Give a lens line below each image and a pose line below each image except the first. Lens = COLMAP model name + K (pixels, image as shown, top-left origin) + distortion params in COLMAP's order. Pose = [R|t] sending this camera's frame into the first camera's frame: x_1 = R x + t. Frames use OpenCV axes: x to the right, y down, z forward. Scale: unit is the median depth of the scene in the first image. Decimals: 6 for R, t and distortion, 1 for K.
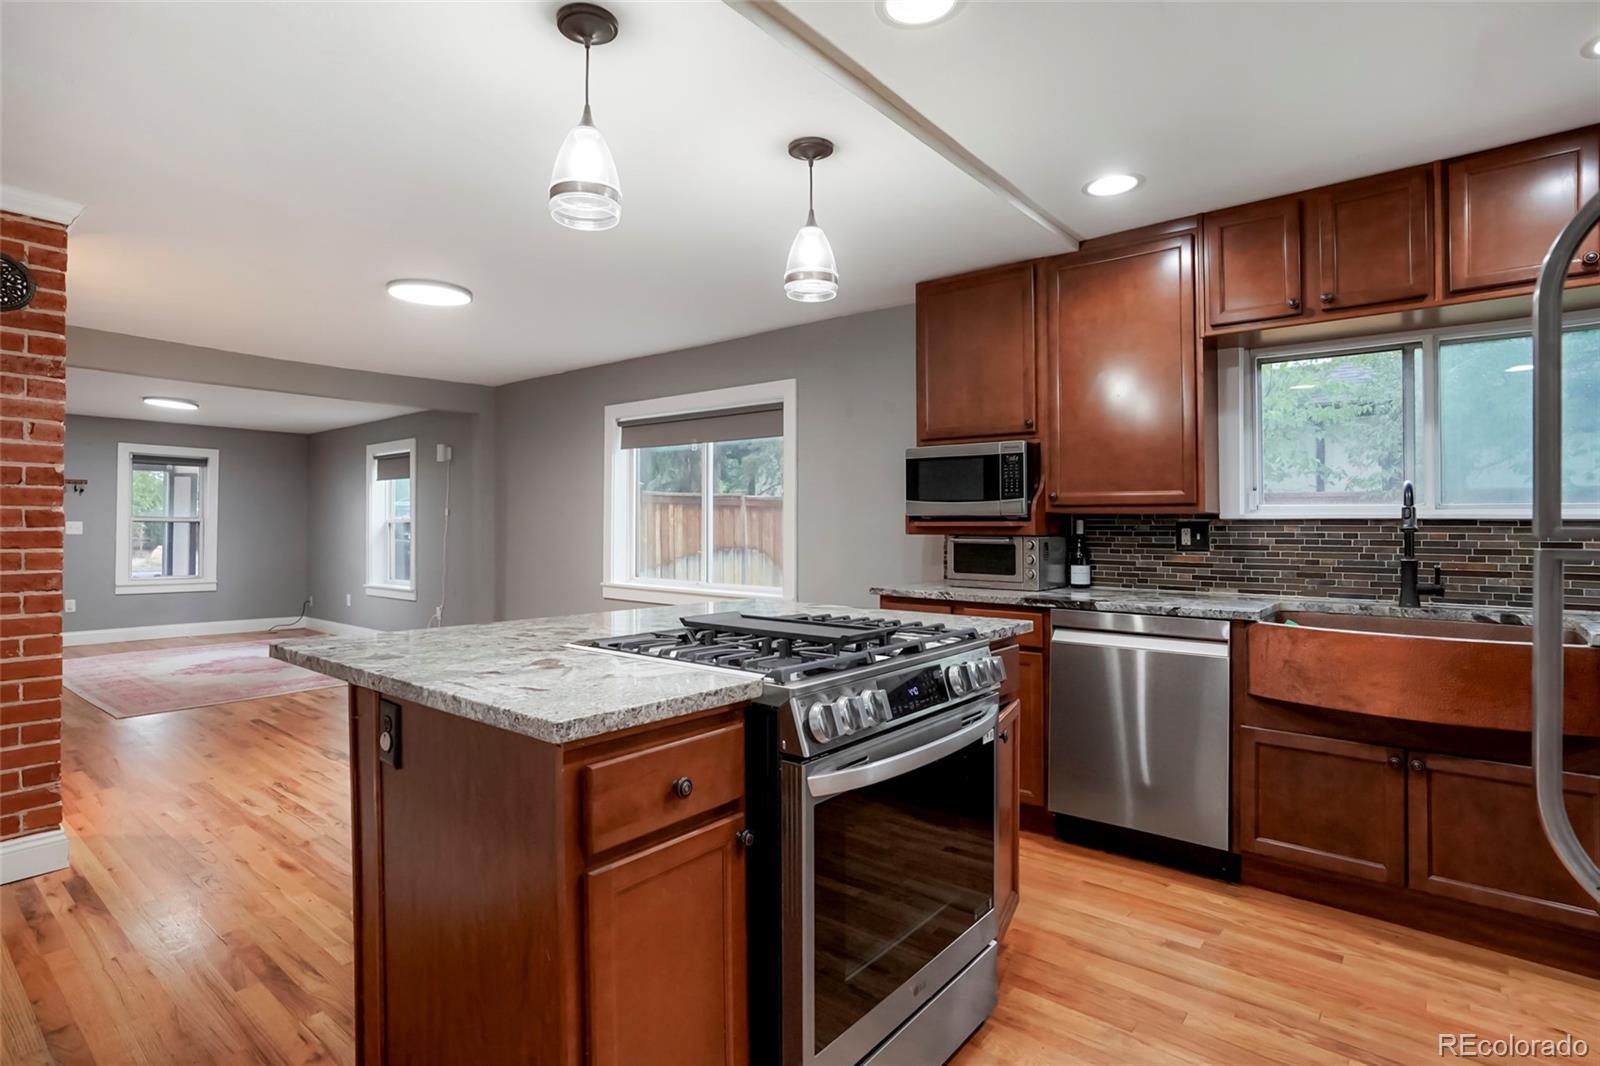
lens RADIAL K [[809.9, 0, 783.7], [0, 809.9, 529.3], [0, 0, 1]] dist [-0.046193, 0.028721]
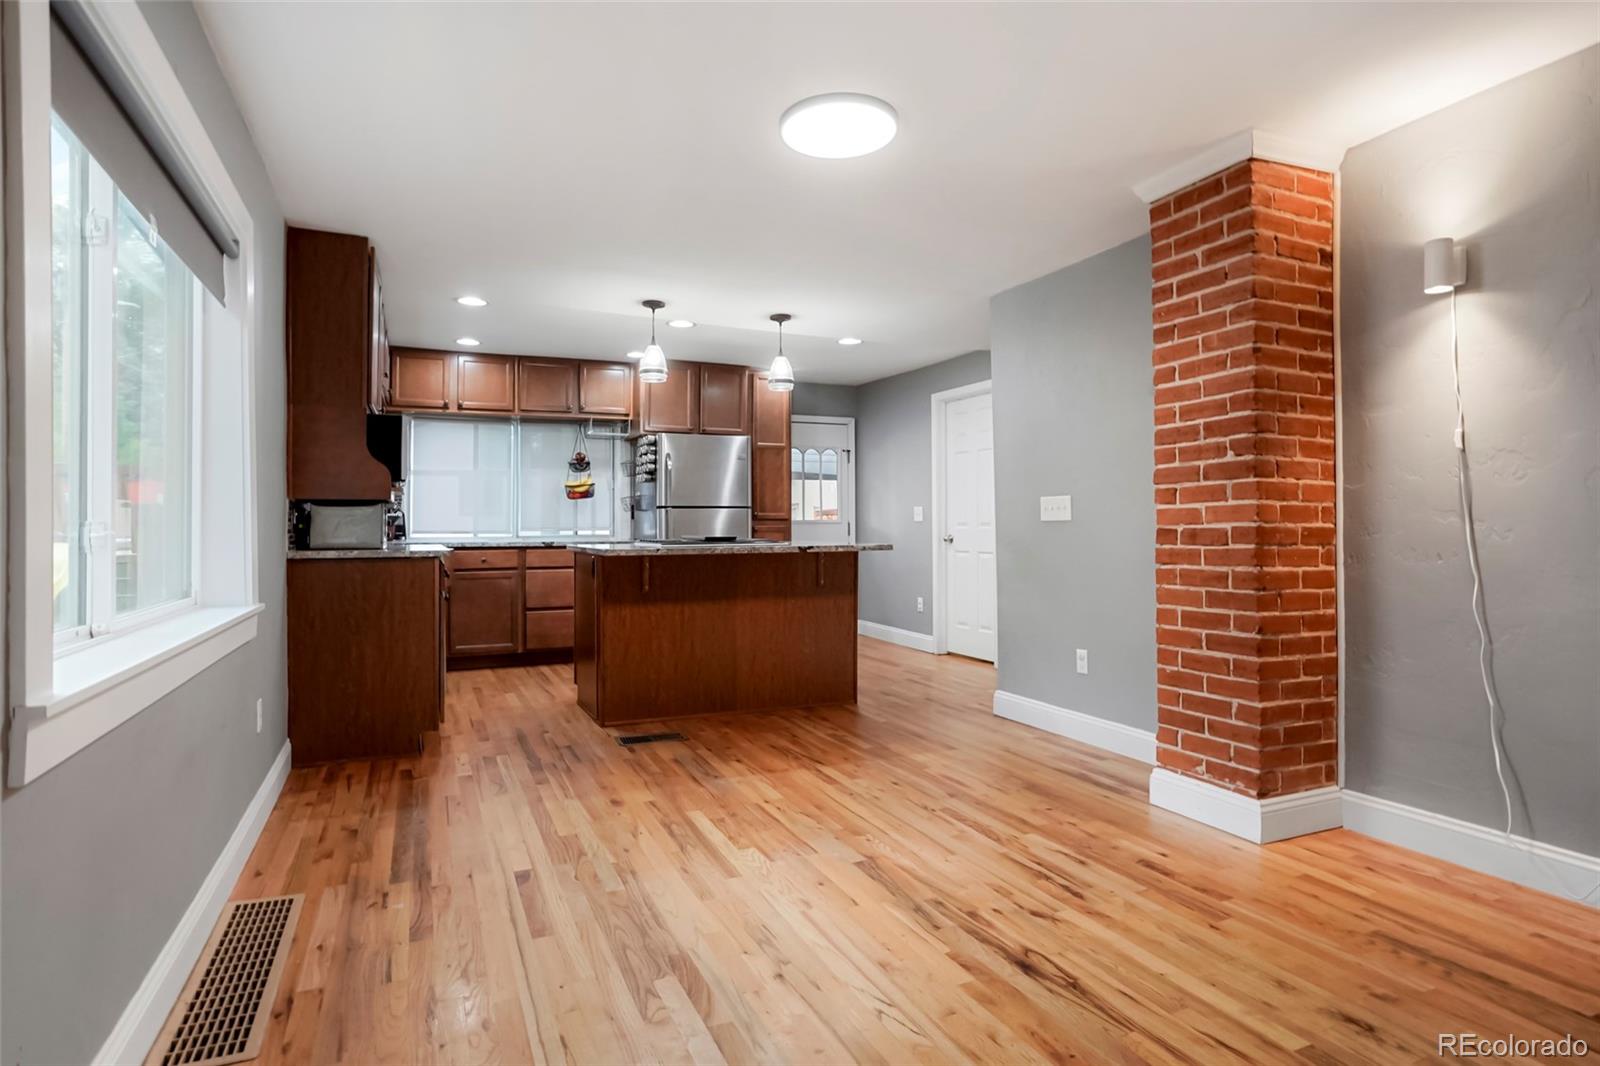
lens RADIAL K [[848.7, 0, 794.4], [0, 848.7, 508.8], [0, 0, 1]] dist [-0.026644, 0.000839]
pose [[-0.896660, 0.007565, 0.442656, -0.874949], [0.001409, 0.999898, -0.014233, 0.040510], [-0.442718, -0.012138, -0.896579, 2.009080]]
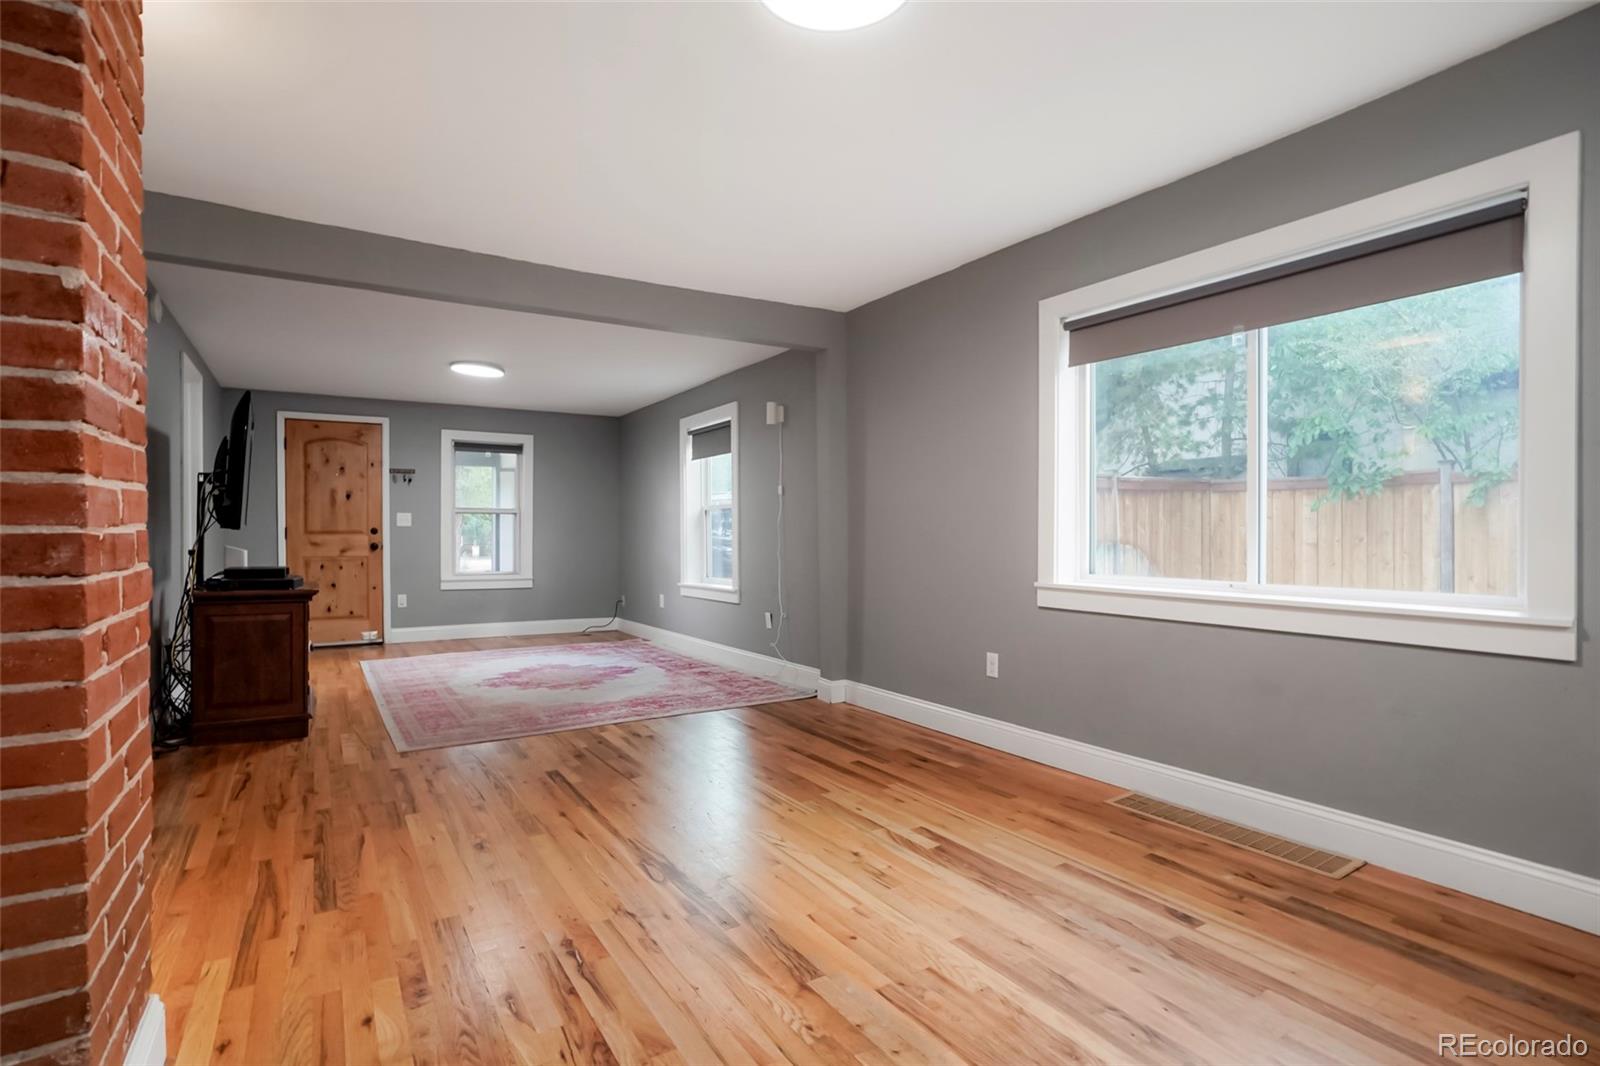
lens RADIAL K [[782.1, 0, 782.6], [0, 782.1, 540.7], [0, 0, 1]] dist [-0.052270, 0.025976]
pose [[0.944825, -0.004738, -0.327543, -0.390700], [0.006994, 0.999959, 0.005712, 0.052928], [0.327502, -0.007688, 0.944819, 0.668821]]
